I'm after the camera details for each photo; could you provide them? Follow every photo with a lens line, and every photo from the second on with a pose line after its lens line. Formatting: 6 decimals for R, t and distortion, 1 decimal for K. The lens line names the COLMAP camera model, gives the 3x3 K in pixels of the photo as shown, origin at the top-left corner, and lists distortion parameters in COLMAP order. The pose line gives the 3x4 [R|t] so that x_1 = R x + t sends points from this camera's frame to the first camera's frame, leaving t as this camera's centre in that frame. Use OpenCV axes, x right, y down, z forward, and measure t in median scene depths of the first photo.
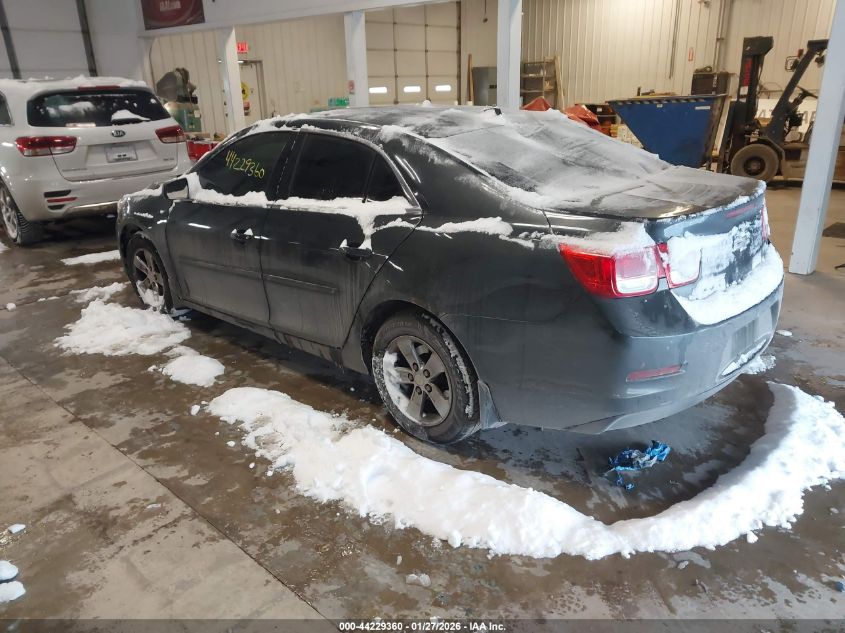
lens RADIAL K [[659.3, 0, 419.0], [0, 659.3, 321.0], [0, 0, 1]] dist [0.008388, -0.004404]
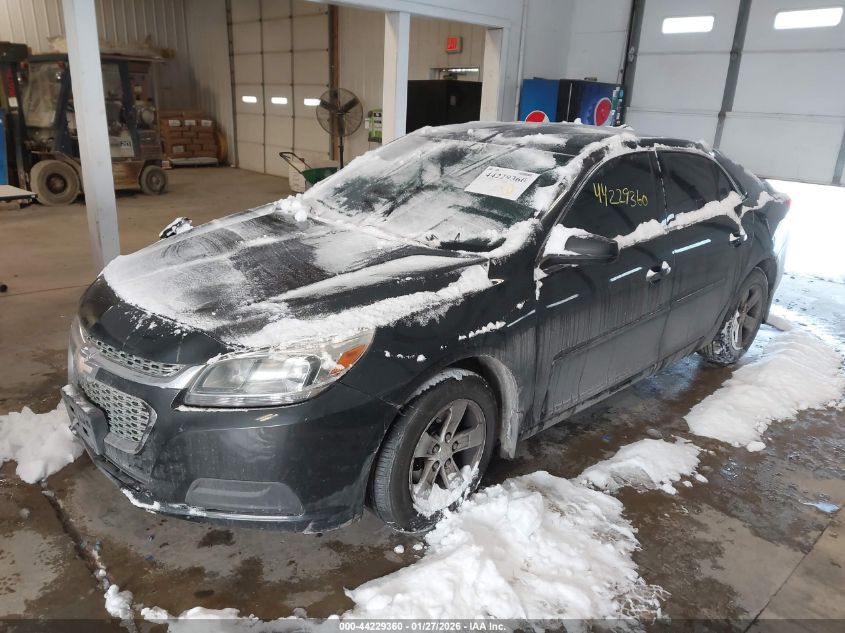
lens RADIAL K [[659.3, 0, 419.5], [0, 659.3, 320.4], [0, 0, 1]] dist [0.008388, -0.004404]
pose [[0.033599, -0.284015, 0.958231, -1.125909], [0.306012, 0.915648, 0.260664, -0.392712], [-0.951435, 0.284472, 0.117677, 1.207927]]
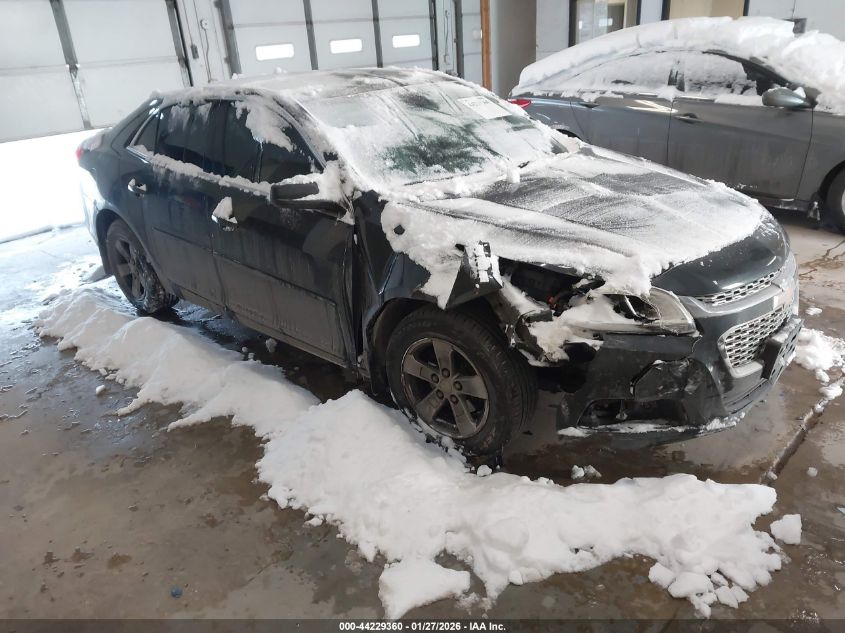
lens RADIAL K [[659.3, 0, 420.6], [0, 659.3, 315.1], [0, 0, 1]] dist [0.008388, -0.004404]
pose [[-0.993595, 0.112579, 0.009712, -0.201967], [0.087632, 0.713441, 0.695214, -0.764450], [0.071338, 0.691612, -0.718737, 2.048947]]
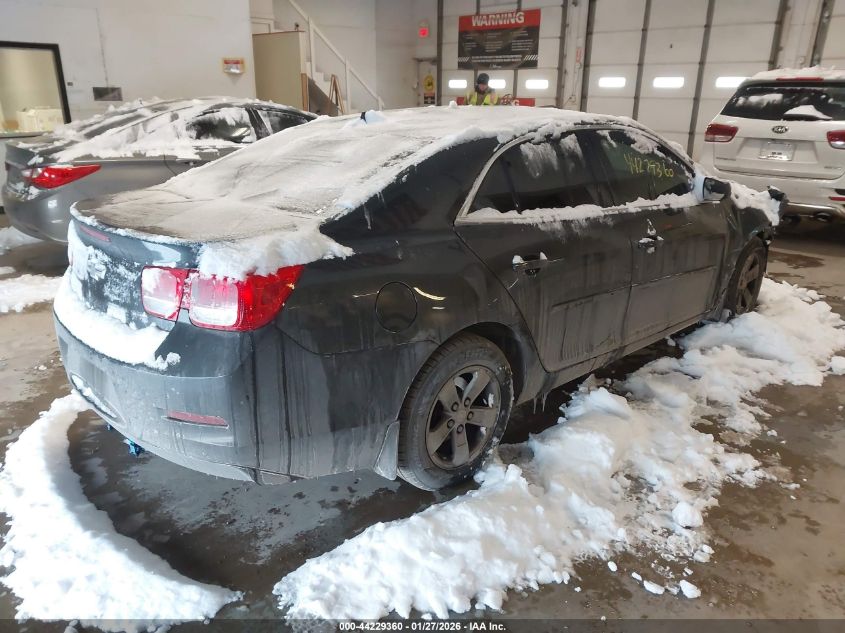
lens RADIAL K [[659.3, 0, 420.4], [0, 659.3, 314.2], [0, 0, 1]] dist [0.008388, -0.004404]
pose [[-0.044311, 0.359507, -0.932090, 0.935183], [-0.344961, 0.870113, 0.352001, -0.377006], [0.937571, 0.337132, 0.085460, 0.958099]]
